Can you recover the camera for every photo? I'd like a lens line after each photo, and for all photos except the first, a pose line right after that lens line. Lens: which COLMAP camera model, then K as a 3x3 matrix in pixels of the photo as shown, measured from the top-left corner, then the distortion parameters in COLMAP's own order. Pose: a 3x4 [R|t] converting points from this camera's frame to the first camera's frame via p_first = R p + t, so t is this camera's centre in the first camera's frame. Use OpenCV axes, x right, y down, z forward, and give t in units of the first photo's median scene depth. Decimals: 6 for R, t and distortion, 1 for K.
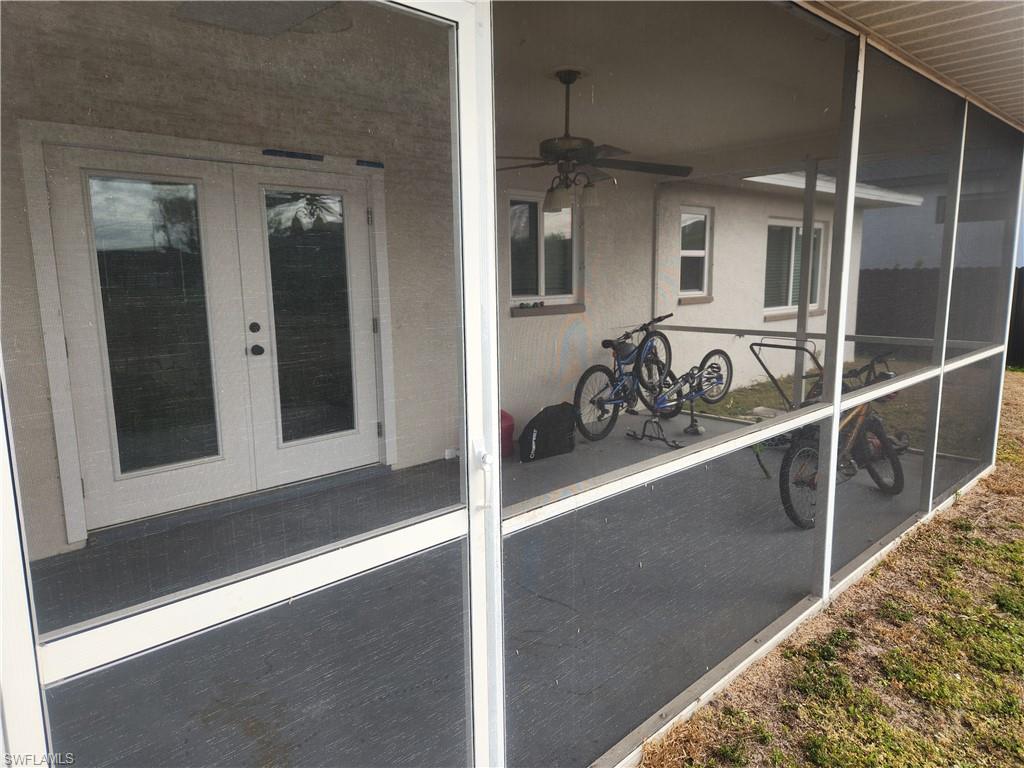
lens RADIAL K [[676.7, 0, 512.0], [0, 676.7, 384.0], [0, 0, 1]] dist [0.001500, 0.001094]
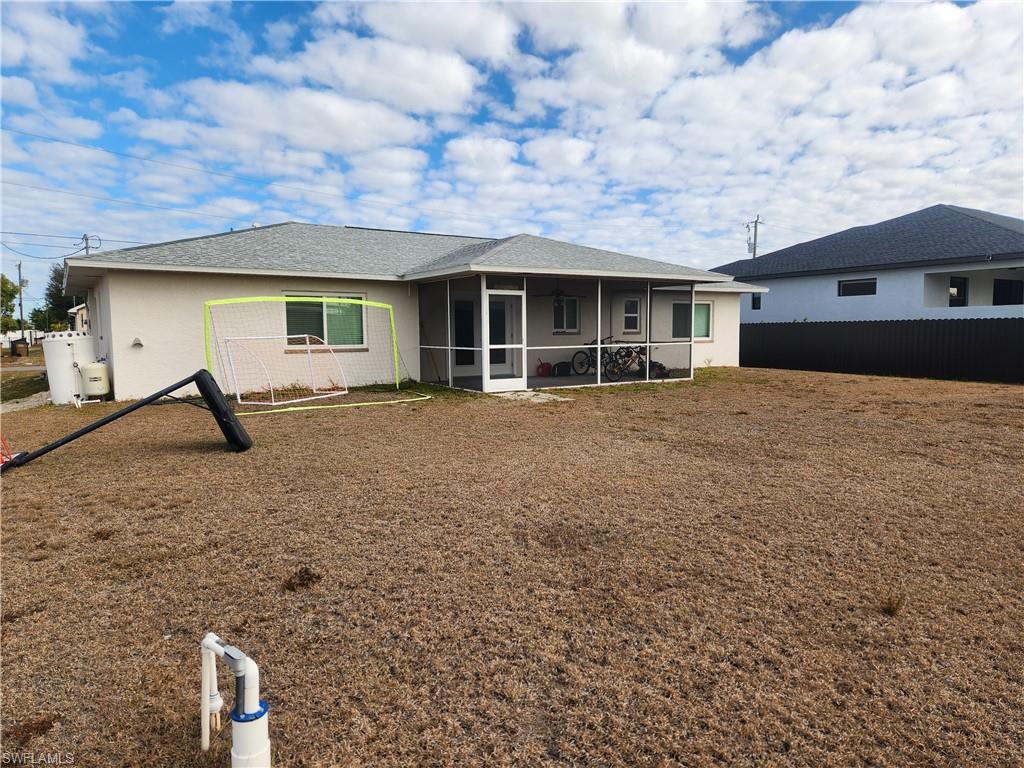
lens RADIAL K [[676.7, 0, 512.0], [0, 676.7, 384.0], [0, 0, 1]] dist [0.001500, 0.001094]
pose [[0.981962, 0.020735, -0.187937, 0.420713], [-0.035840, 0.996360, -0.077339, 0.392568], [0.185649, 0.082680, 0.979131, -2.191716]]
